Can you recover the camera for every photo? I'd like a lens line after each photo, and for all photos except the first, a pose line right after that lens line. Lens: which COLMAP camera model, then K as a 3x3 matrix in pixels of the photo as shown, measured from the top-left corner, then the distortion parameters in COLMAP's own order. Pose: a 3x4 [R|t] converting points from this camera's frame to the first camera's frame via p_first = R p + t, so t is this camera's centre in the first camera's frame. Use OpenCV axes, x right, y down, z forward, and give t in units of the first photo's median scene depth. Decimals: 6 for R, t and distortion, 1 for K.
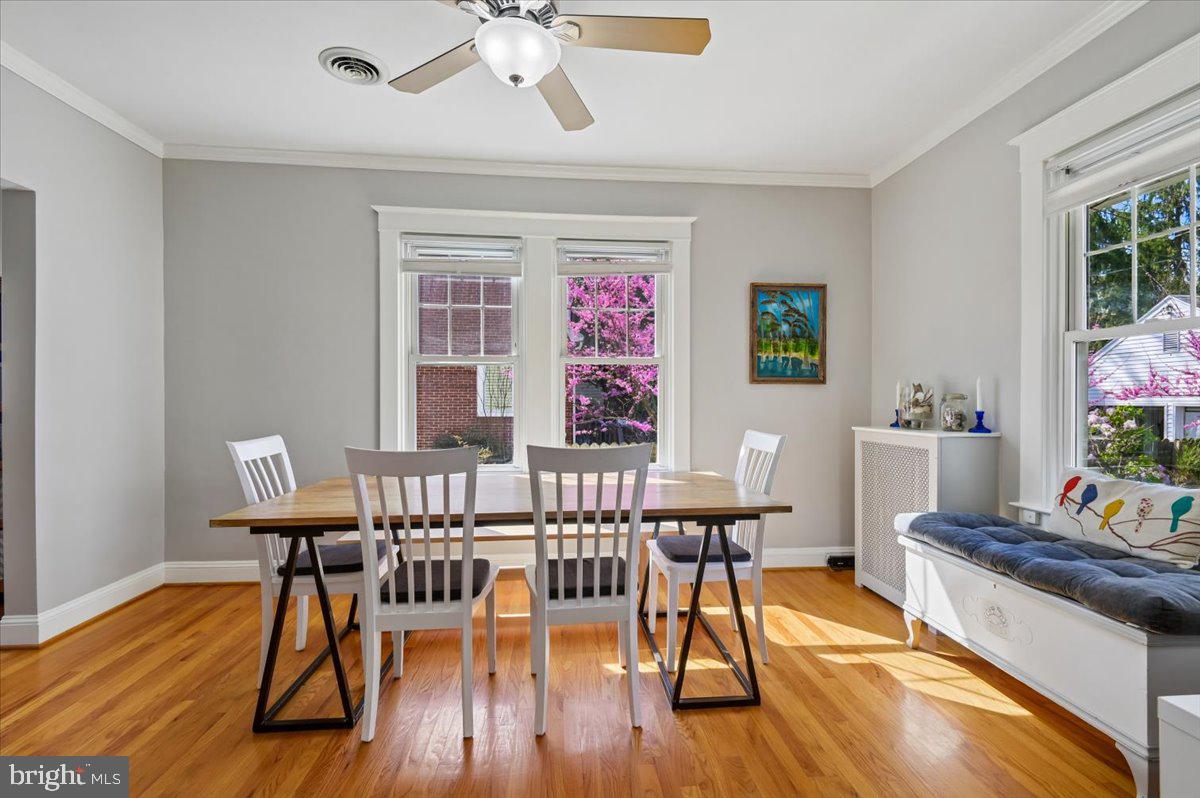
lens RADIAL K [[553.8, 0, 600.7], [0, 553.8, 399.9], [0, 0, 1]] dist [0.021419, -0.017424]
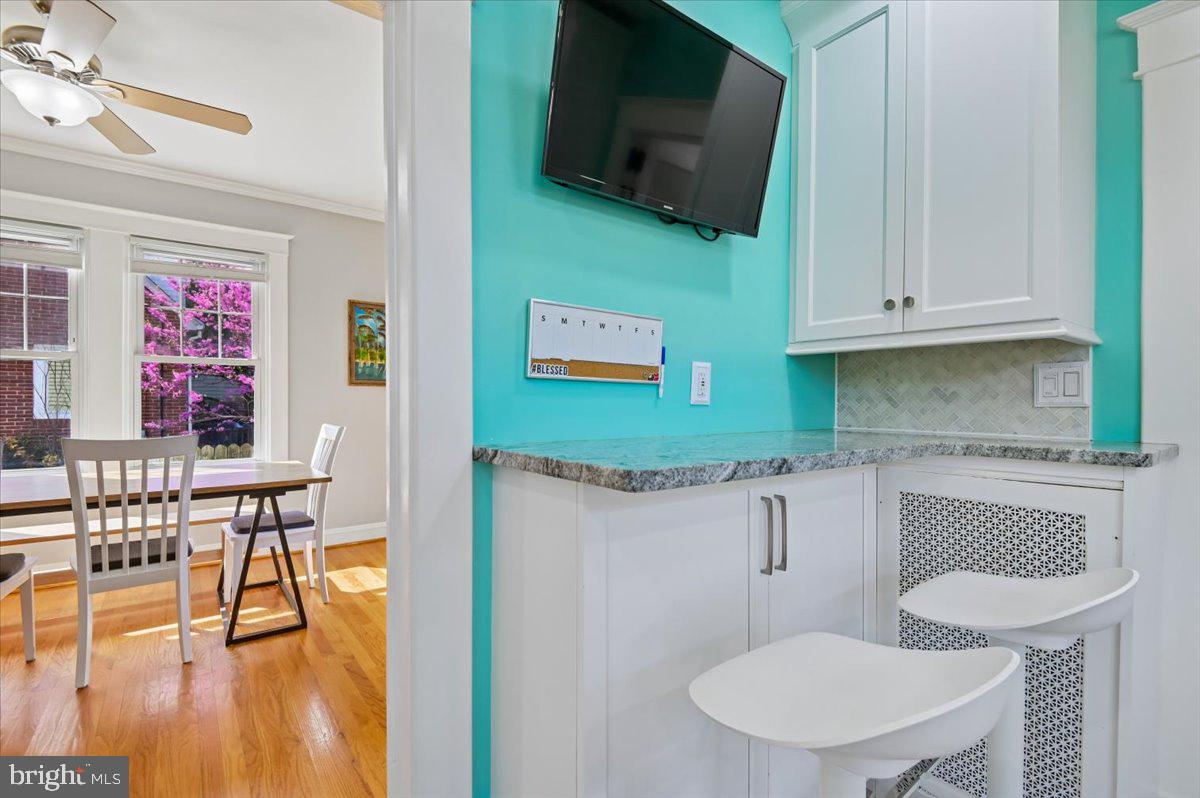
lens RADIAL K [[553.8, 0, 615.4], [0, 553.8, 401.4], [0, 0, 1]] dist [0.021419, -0.017424]
pose [[0.834998, -0.001296, 0.550252, 0.151871], [-0.002754, 0.999975, 0.006534, -0.007841], [-0.550247, -0.006972, 0.834973, -0.473301]]
